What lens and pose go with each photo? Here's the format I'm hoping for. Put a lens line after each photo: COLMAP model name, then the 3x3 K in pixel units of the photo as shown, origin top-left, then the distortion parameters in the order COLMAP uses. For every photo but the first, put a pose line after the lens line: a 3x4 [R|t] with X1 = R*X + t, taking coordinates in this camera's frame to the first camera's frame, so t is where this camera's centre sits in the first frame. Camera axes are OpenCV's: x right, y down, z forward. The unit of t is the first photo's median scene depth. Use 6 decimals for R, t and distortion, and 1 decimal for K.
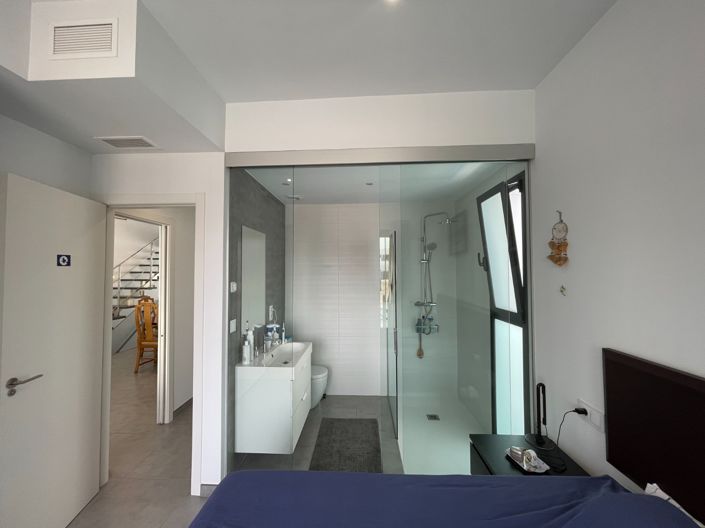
lens RADIAL K [[285.2, 0, 350.0], [0, 285.2, 265.6], [0, 0, 1]] dist [-0.000455, 0.001546]
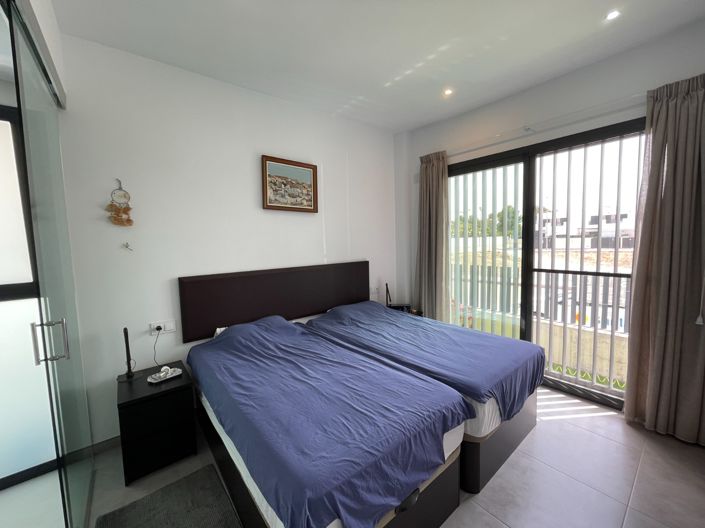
lens RADIAL K [[285.2, 0, 352.5], [0, 285.2, 260.4], [0, 0, 1]] dist [-0.000455, 0.001546]
pose [[-0.668289, -0.043807, 0.742611, -0.814397], [0.013470, 0.997388, 0.070958, 0.072983], [-0.743780, 0.057423, -0.665954, 1.112103]]
